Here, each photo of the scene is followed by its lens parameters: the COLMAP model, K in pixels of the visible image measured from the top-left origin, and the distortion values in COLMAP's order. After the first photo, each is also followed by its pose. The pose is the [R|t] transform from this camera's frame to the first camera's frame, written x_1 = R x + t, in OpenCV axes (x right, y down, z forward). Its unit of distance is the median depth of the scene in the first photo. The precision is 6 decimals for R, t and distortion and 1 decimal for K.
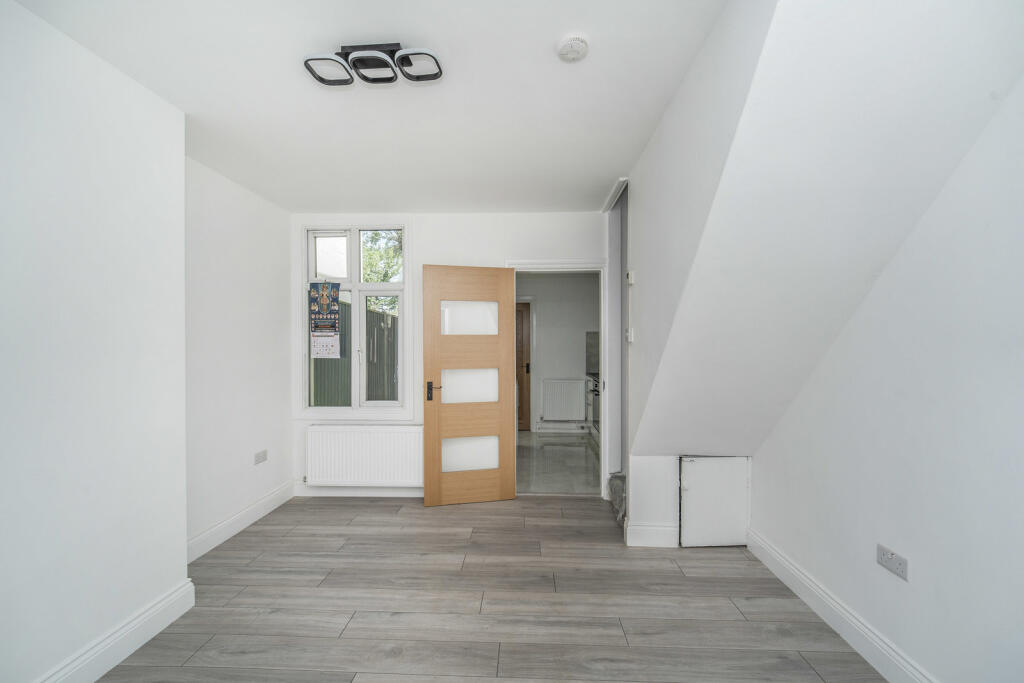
lens RADIAL K [[425.8, 0, 510.0], [0, 425.8, 349.4], [0, 0, 1]] dist [0.016630, -0.003162]
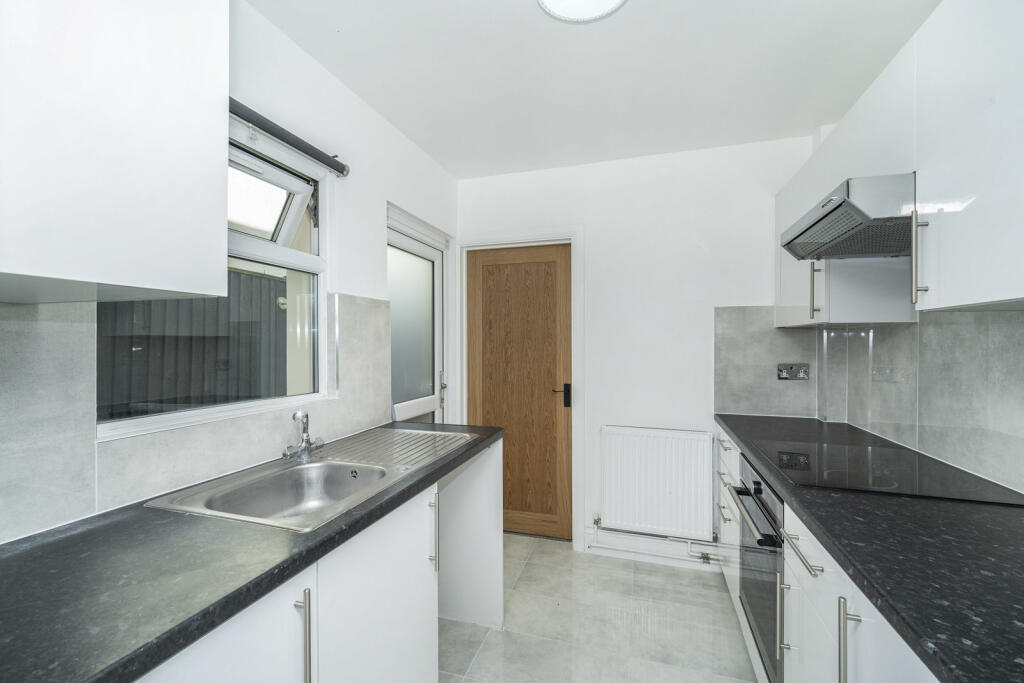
lens RADIAL K [[425.8, 0, 511.7], [0, 425.8, 340.1], [0, 0, 1]] dist [0.016630, -0.003162]
pose [[0.964802, 0.001265, -0.262975, 0.200750], [-0.004584, 0.999917, -0.012006, -0.013225], [0.262938, 0.012788, 0.964728, 1.127758]]
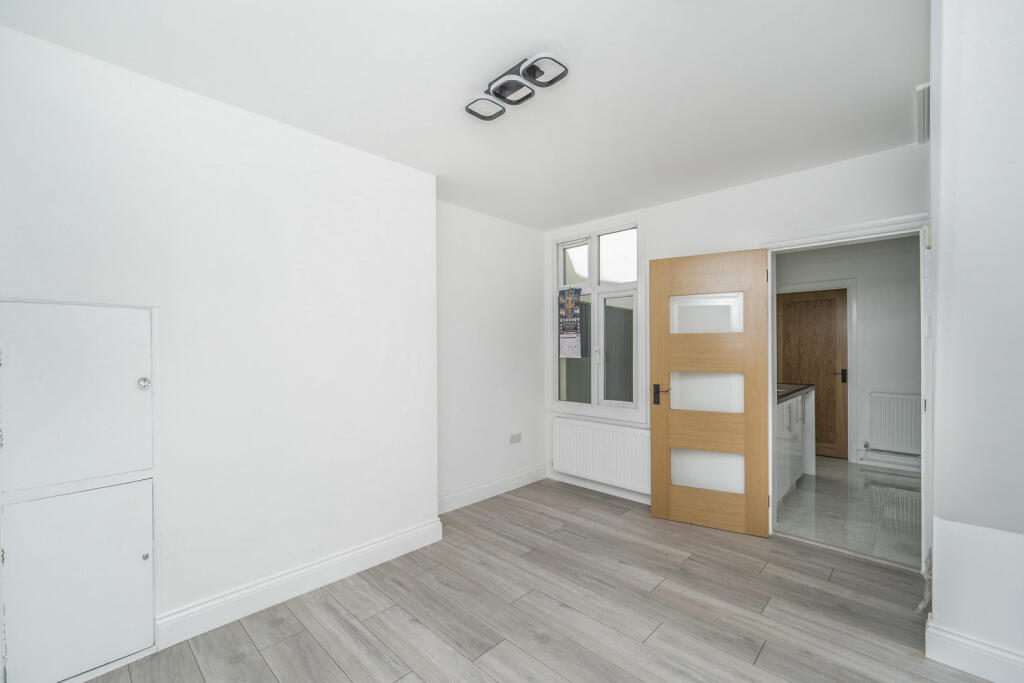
lens RADIAL K [[425.8, 0, 514.9], [0, 425.8, 349.6], [0, 0, 1]] dist [0.016630, -0.003162]
pose [[0.755261, 0.001625, -0.655422, 0.198838], [-0.004084, 0.999989, -0.002226, 0.002871], [0.655411, 0.004358, 0.755259, 0.089673]]
